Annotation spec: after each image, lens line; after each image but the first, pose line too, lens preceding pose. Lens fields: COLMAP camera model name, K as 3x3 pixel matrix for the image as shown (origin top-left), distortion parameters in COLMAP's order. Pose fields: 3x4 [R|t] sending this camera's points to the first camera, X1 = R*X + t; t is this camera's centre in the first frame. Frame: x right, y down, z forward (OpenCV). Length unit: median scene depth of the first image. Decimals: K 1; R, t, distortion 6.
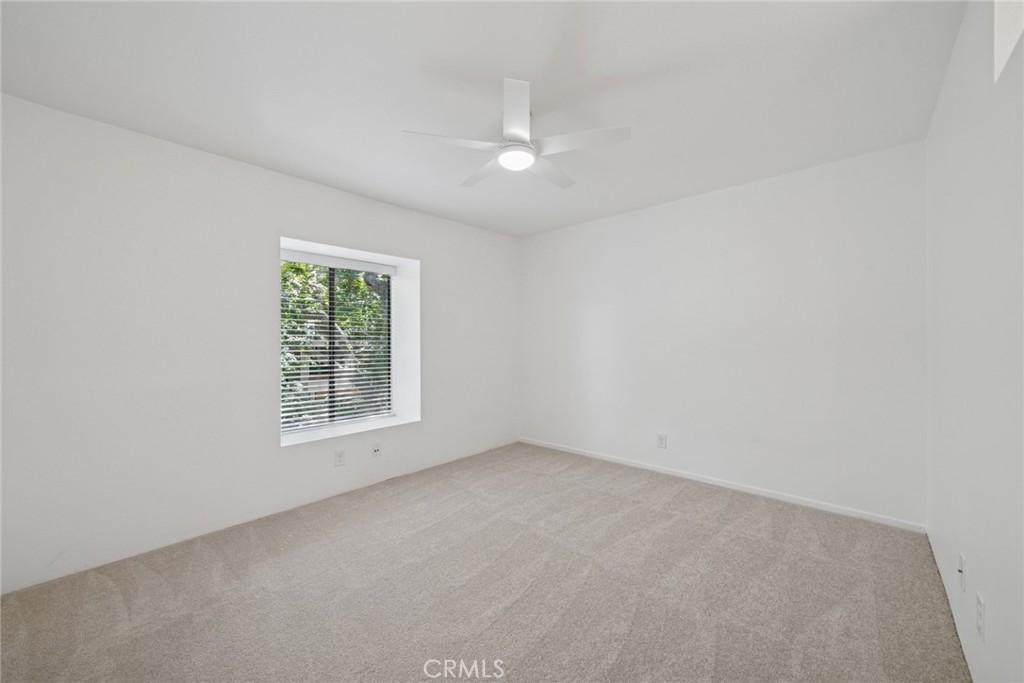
lens RADIAL K [[384.7, 0, 512.0], [0, 384.7, 341.5], [0, 0, 1]] dist [-0.000917, -0.000051]
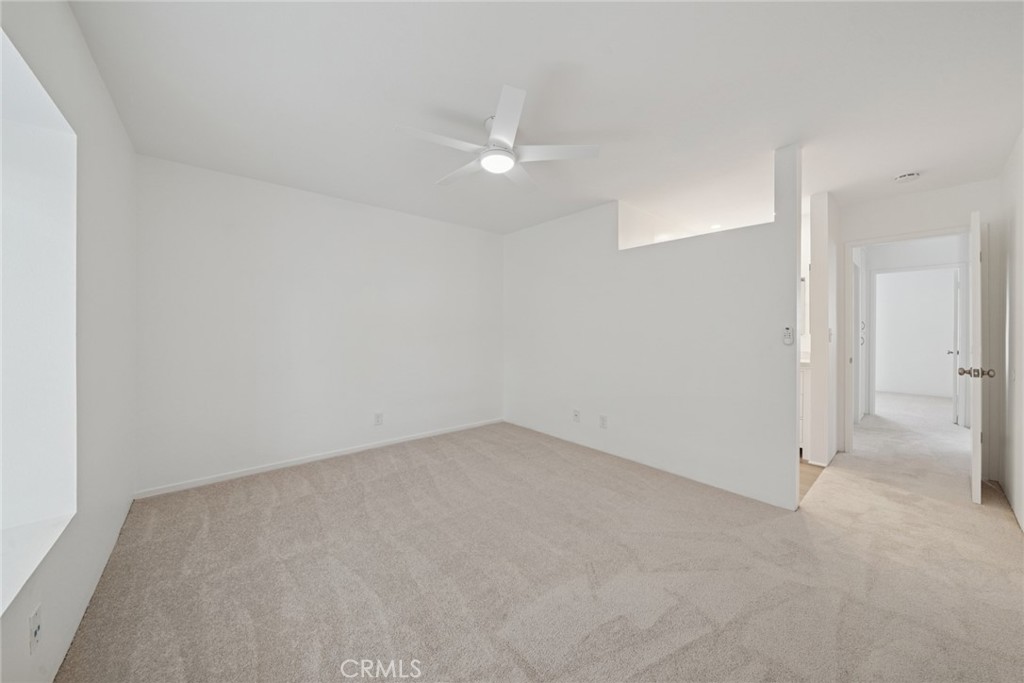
lens RADIAL K [[357.3, 0, 509.0], [0, 357.3, 335.8], [0, 0, 1]] dist [-0.000116, 0.000003]
pose [[0.123894, -0.008316, 0.992261, -0.670218], [-0.002600, 0.999959, 0.008705, 0.011843], [-0.992292, -0.003658, 0.123867, 0.575520]]
